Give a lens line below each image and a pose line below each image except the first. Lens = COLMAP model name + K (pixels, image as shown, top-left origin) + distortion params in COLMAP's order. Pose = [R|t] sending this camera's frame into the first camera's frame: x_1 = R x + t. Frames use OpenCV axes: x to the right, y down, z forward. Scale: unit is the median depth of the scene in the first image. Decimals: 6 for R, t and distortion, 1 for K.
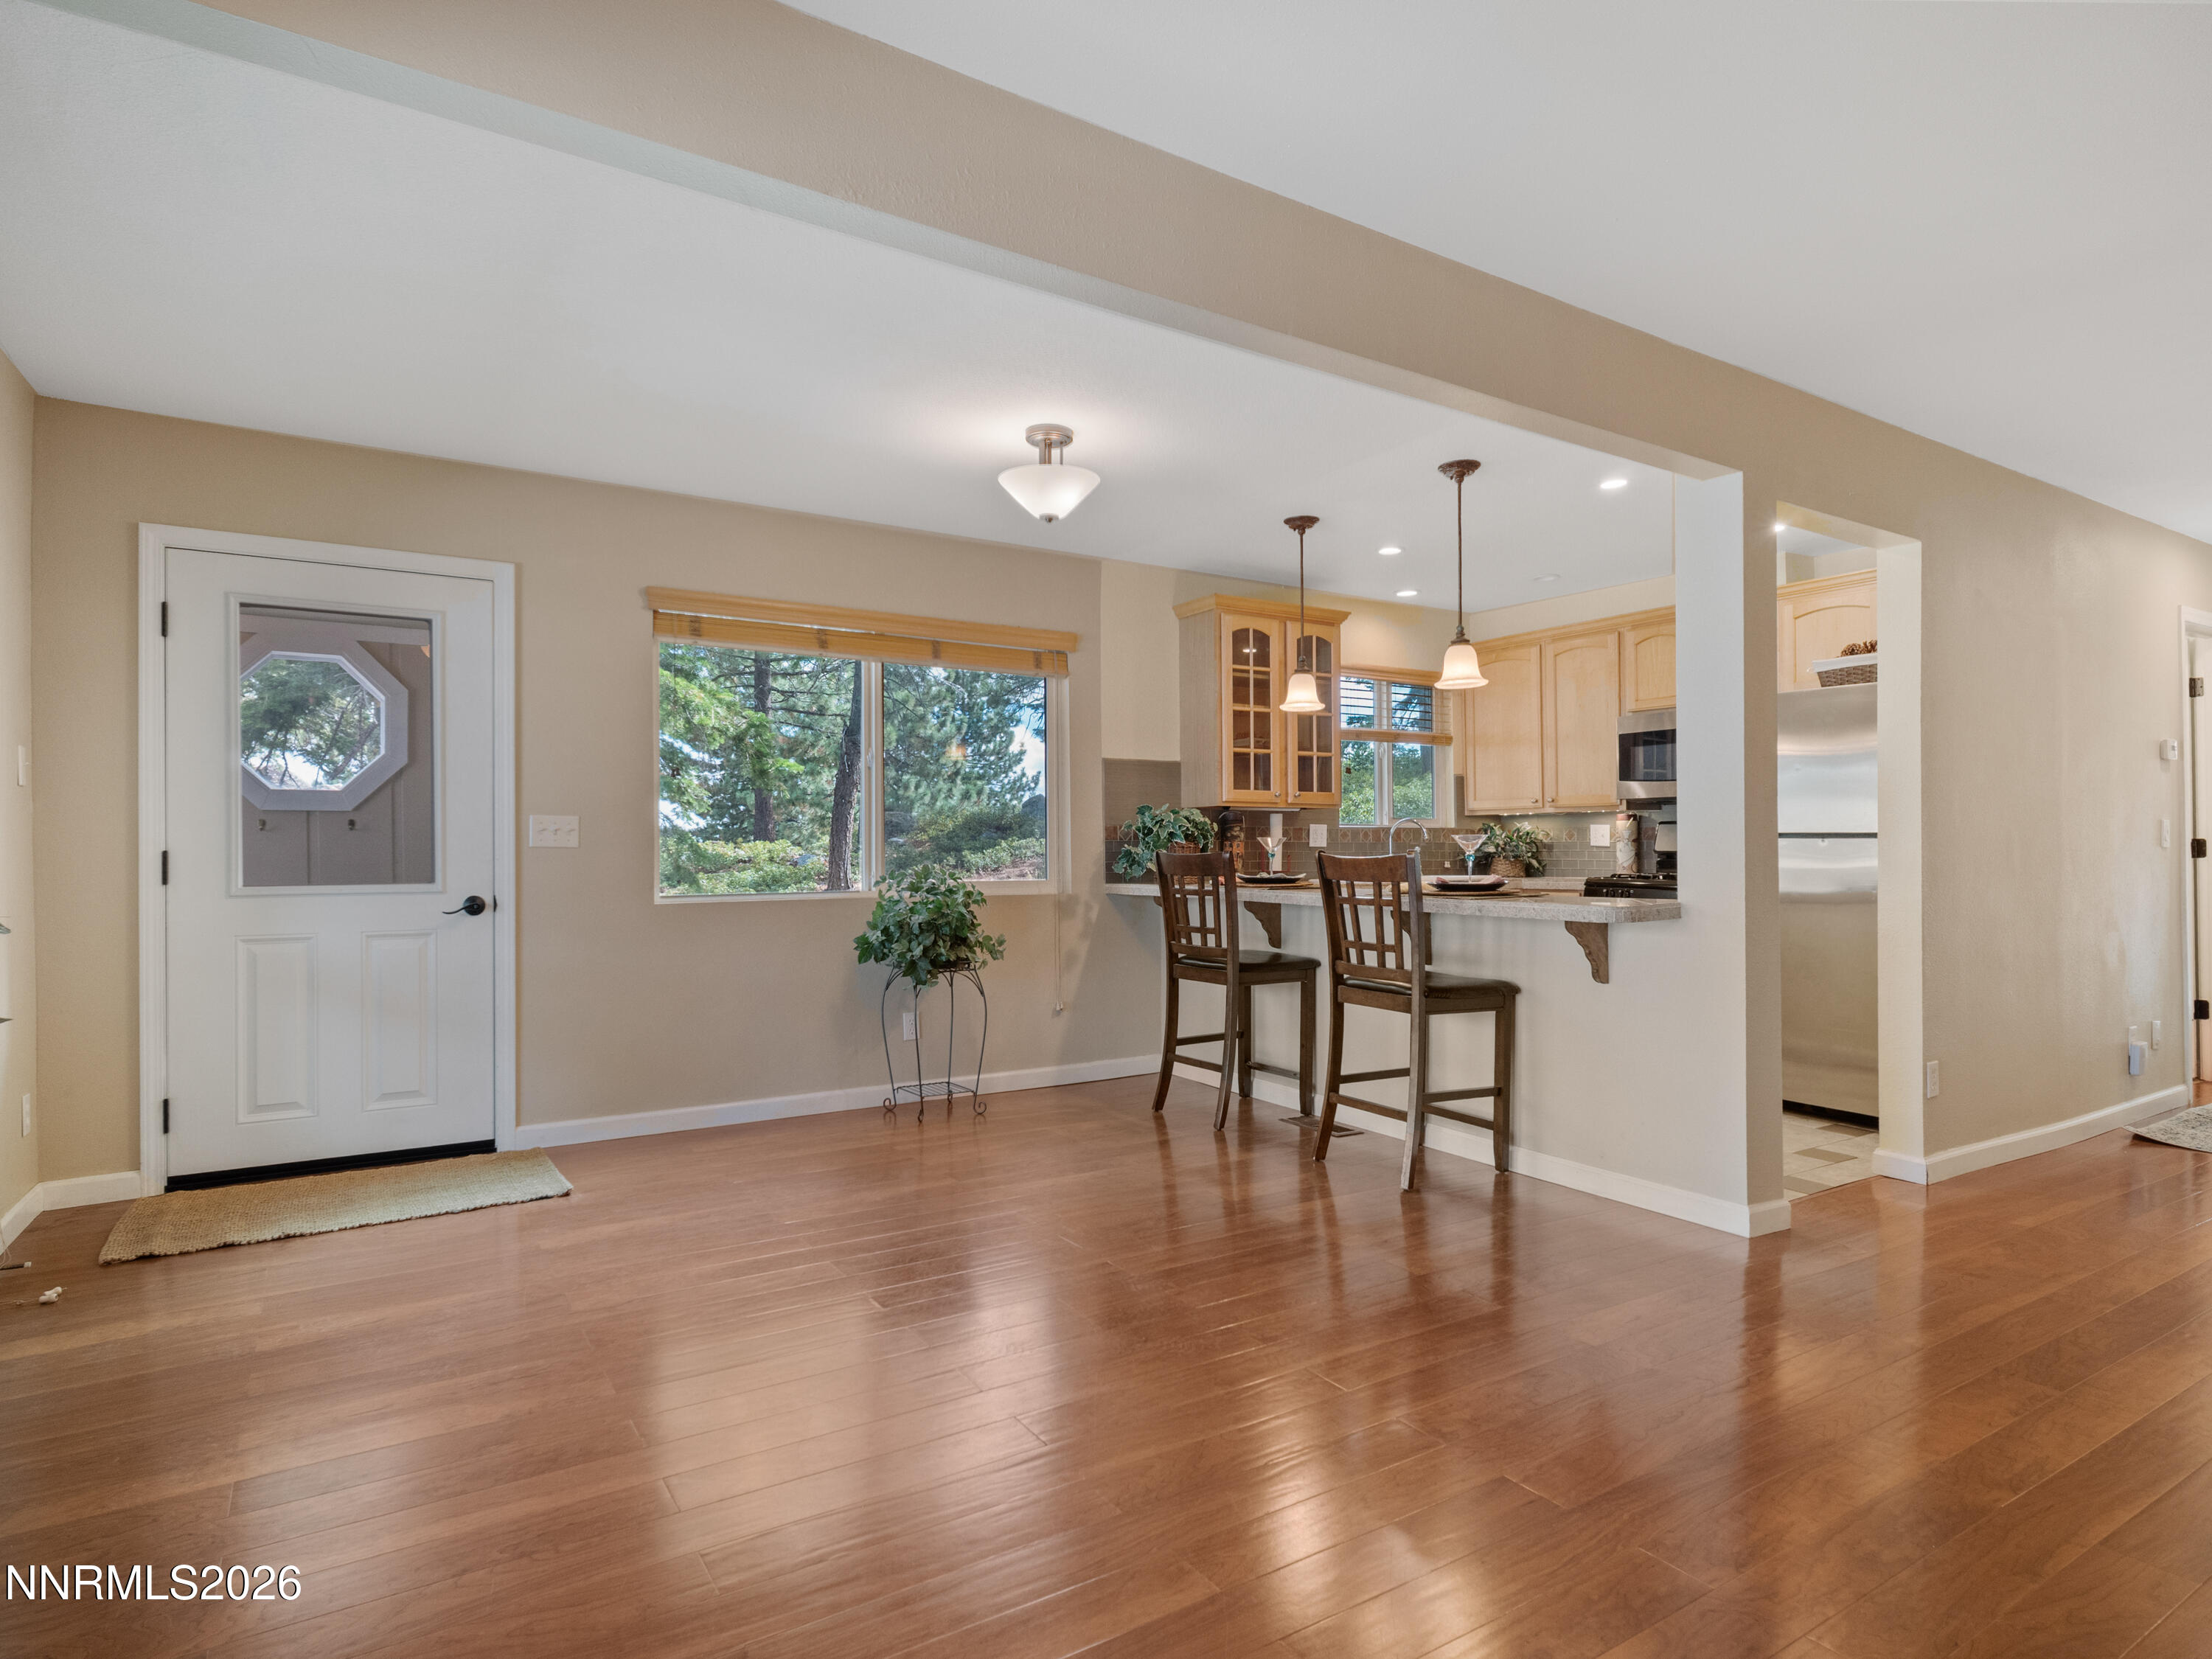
lens RADIAL K [[1233.6, 0, 1106.0], [0, 1233.6, 829.5], [0, 0, 1]] dist [-0.003860, 0.001634]
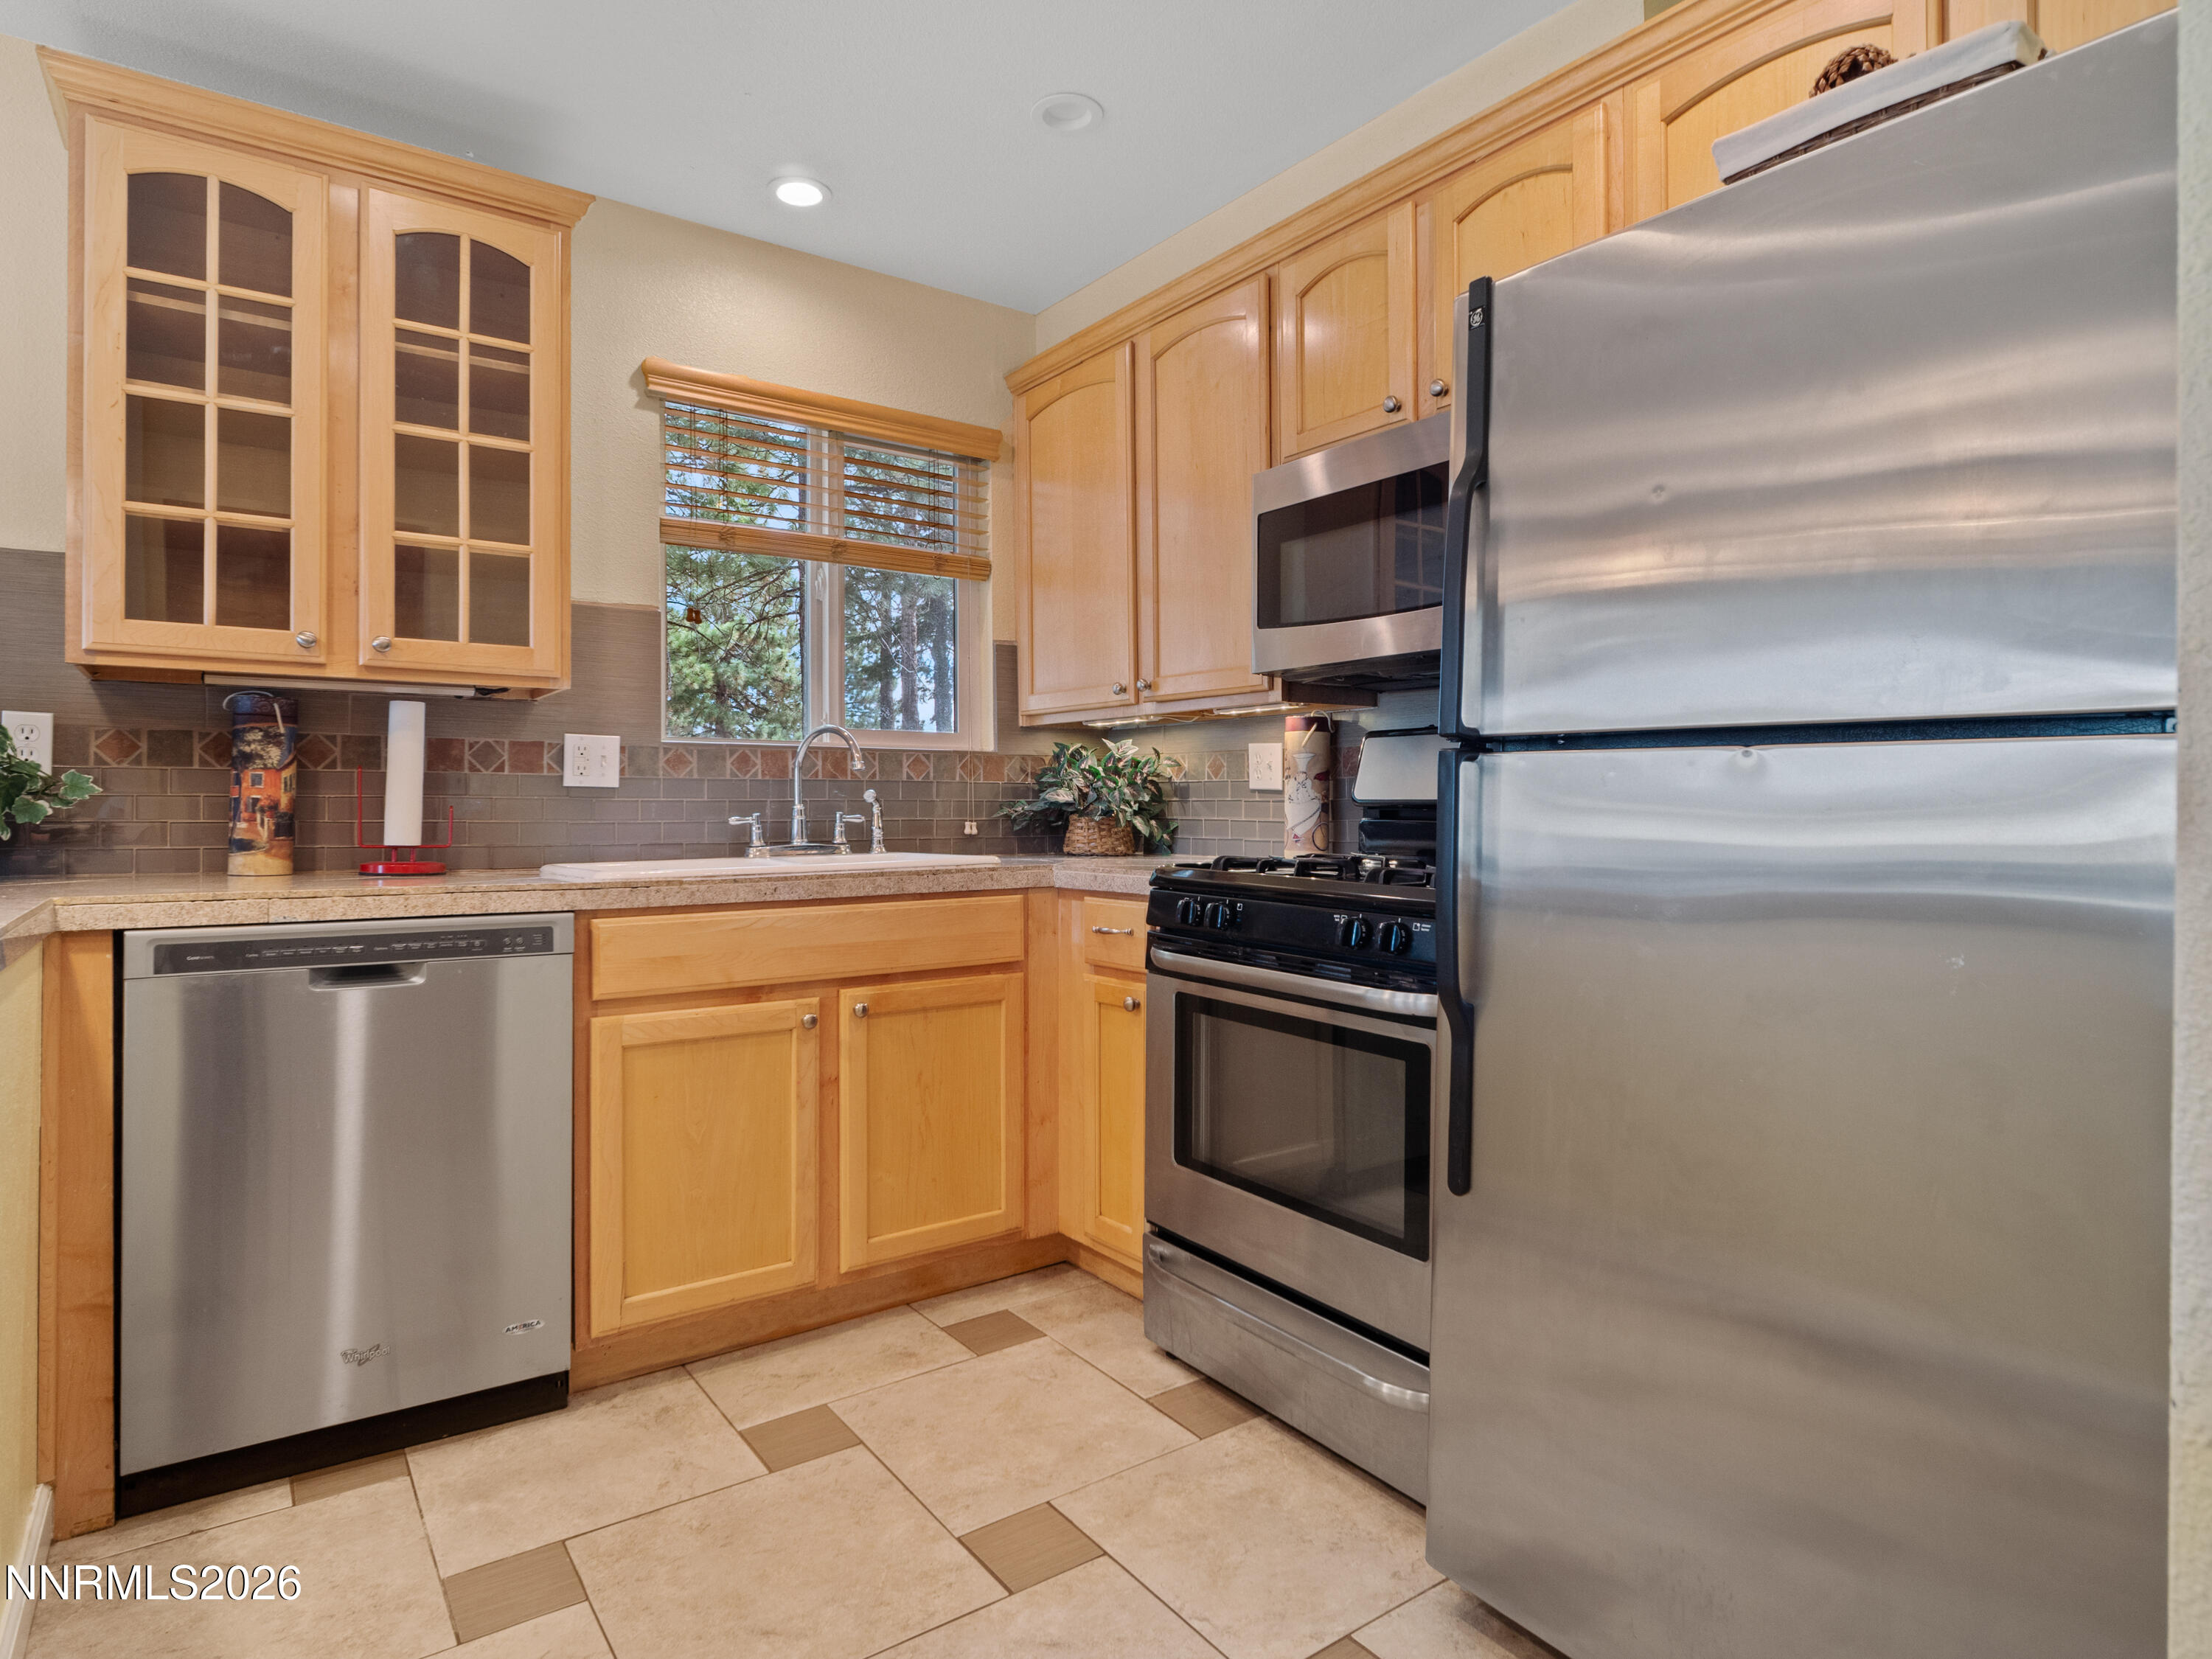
lens RADIAL K [[1233.6, 0, 1106.0], [0, 1233.6, 829.5], [0, 0, 1]] dist [-0.003860, 0.001634]
pose [[0.998425, 0.003647, 0.055985, 0.326453], [-0.005650, 0.999348, 0.035655, 0.012563], [-0.055819, -0.035915, 0.997795, 0.560240]]
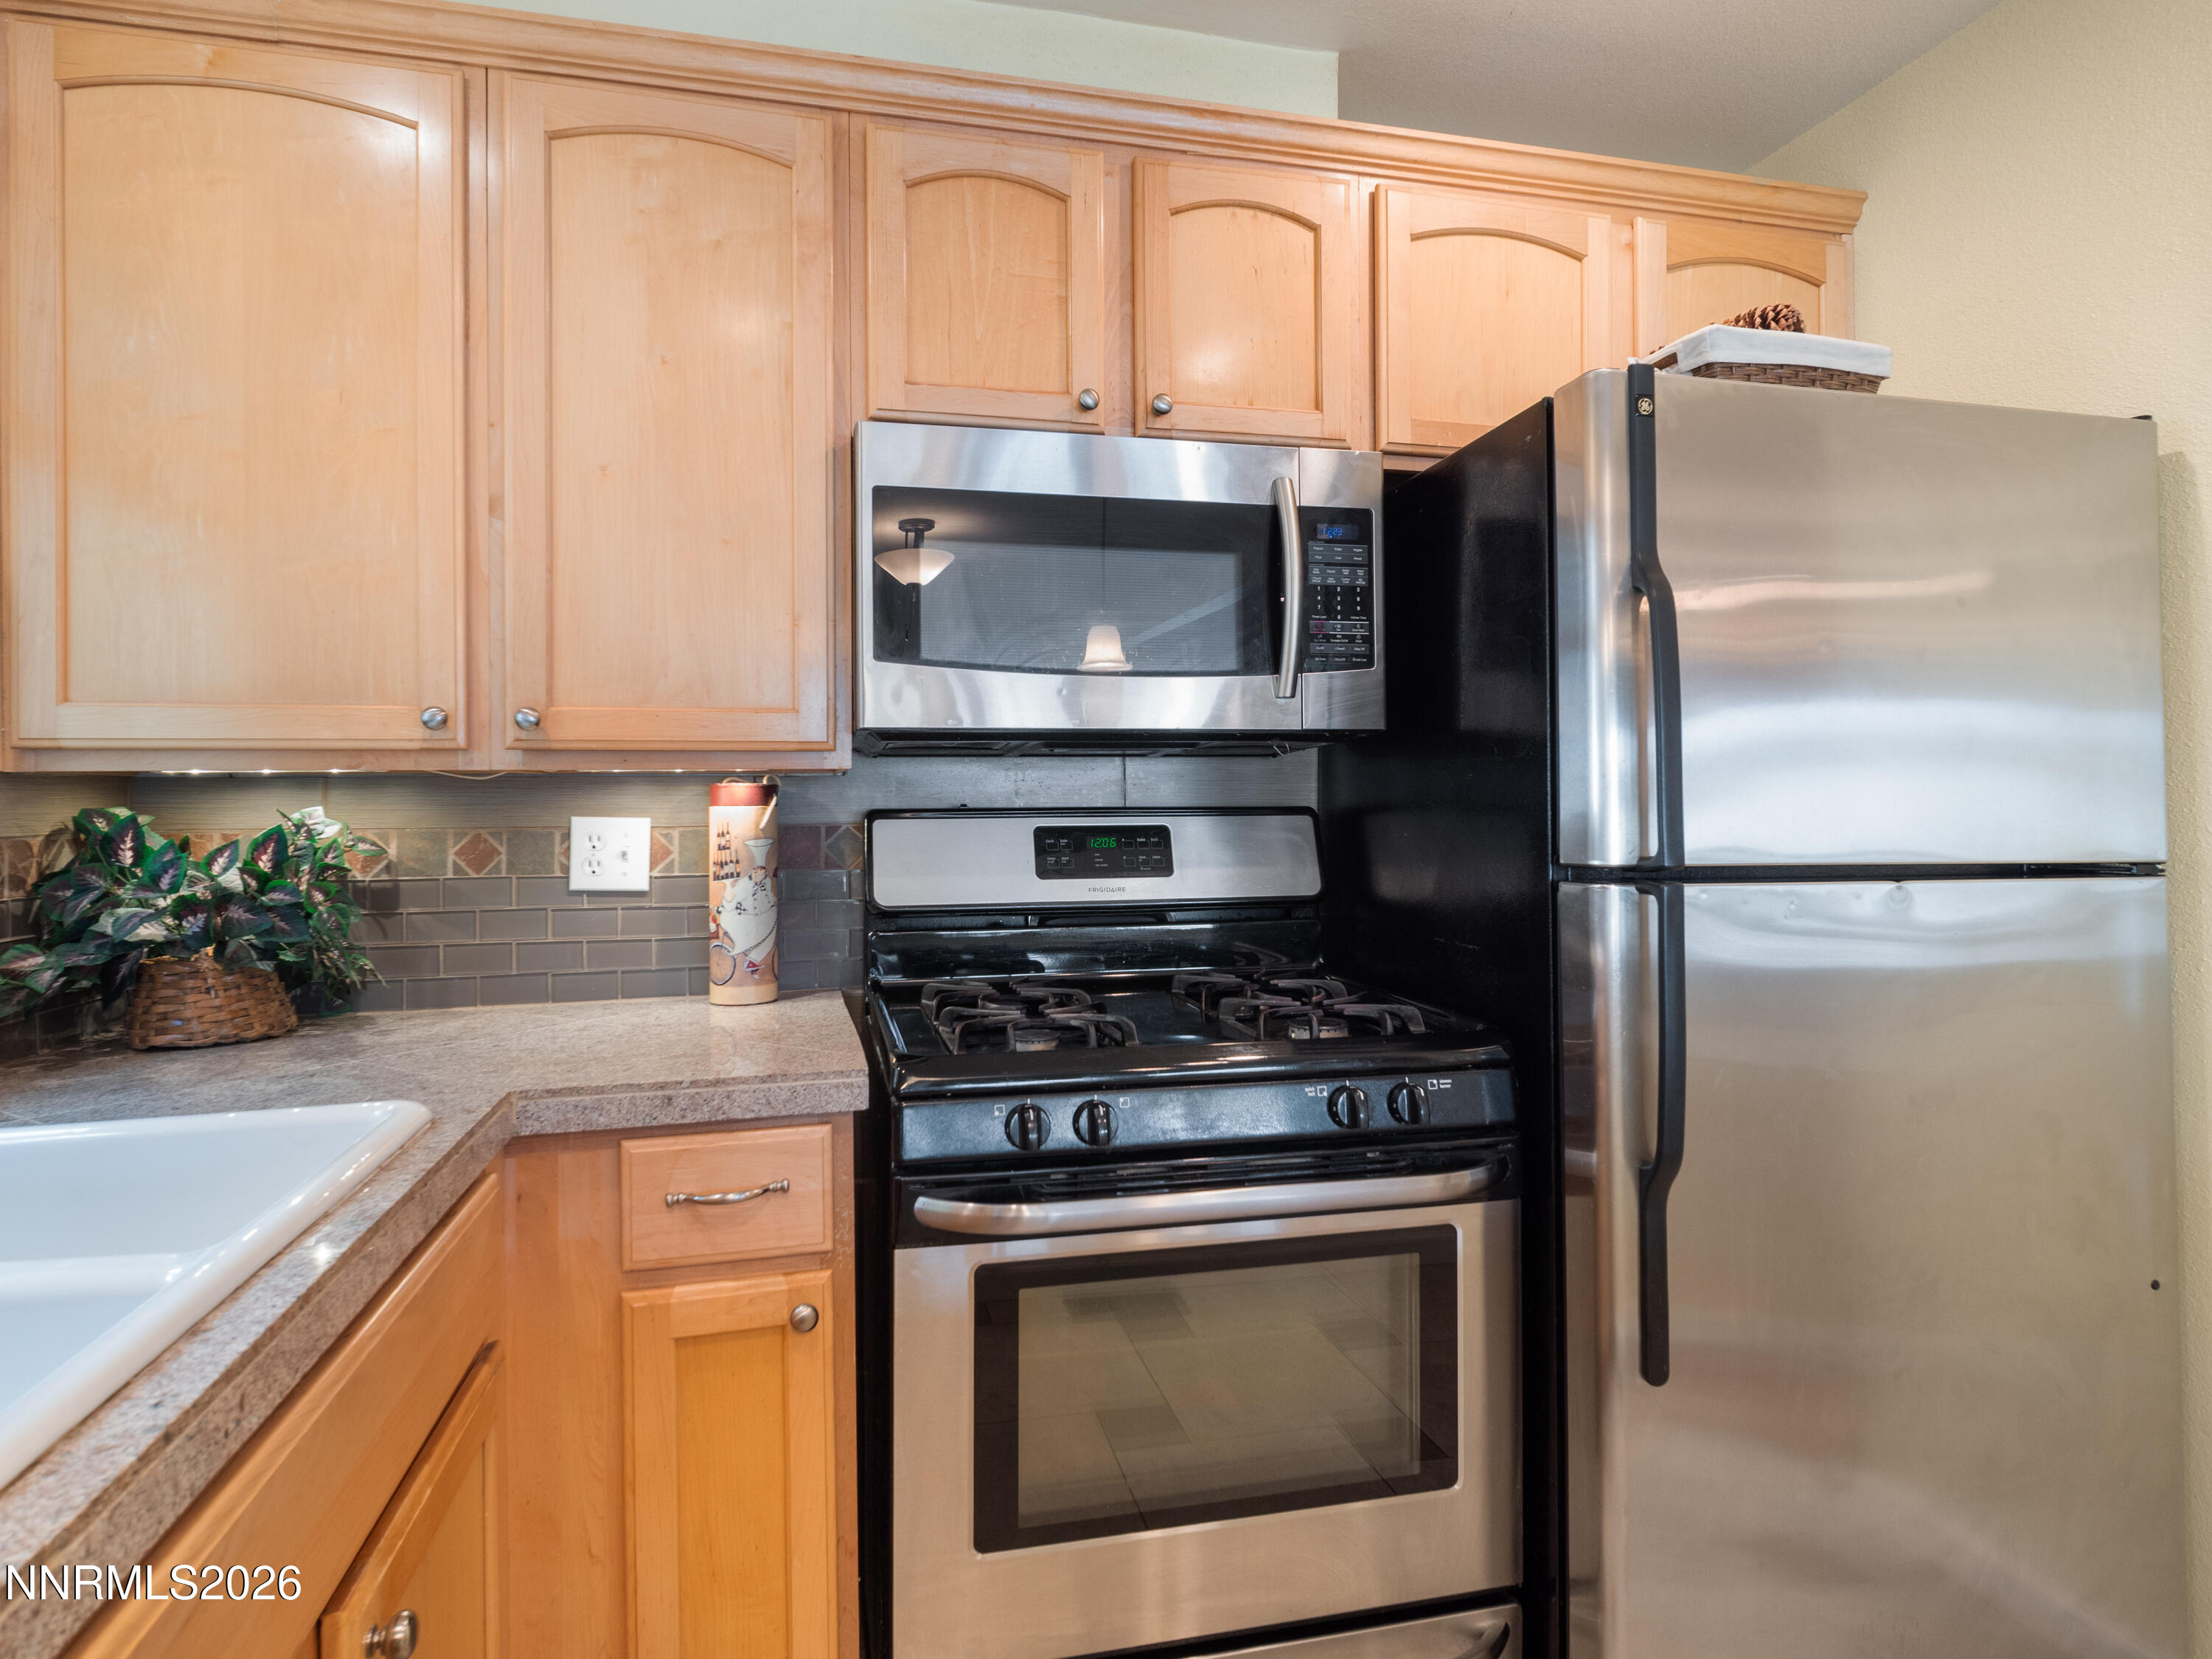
lens RADIAL K [[1112.6, 0, 1027.4], [0, 1112.6, 815.9], [0, 0, 1]] dist [-0.001083, 0.000287]
pose [[0.350051, -0.003455, 0.936724, 0.191185], [-0.006402, 0.999961, 0.006081, -0.007076], [-0.936709, -0.008125, 0.350015, 0.841339]]
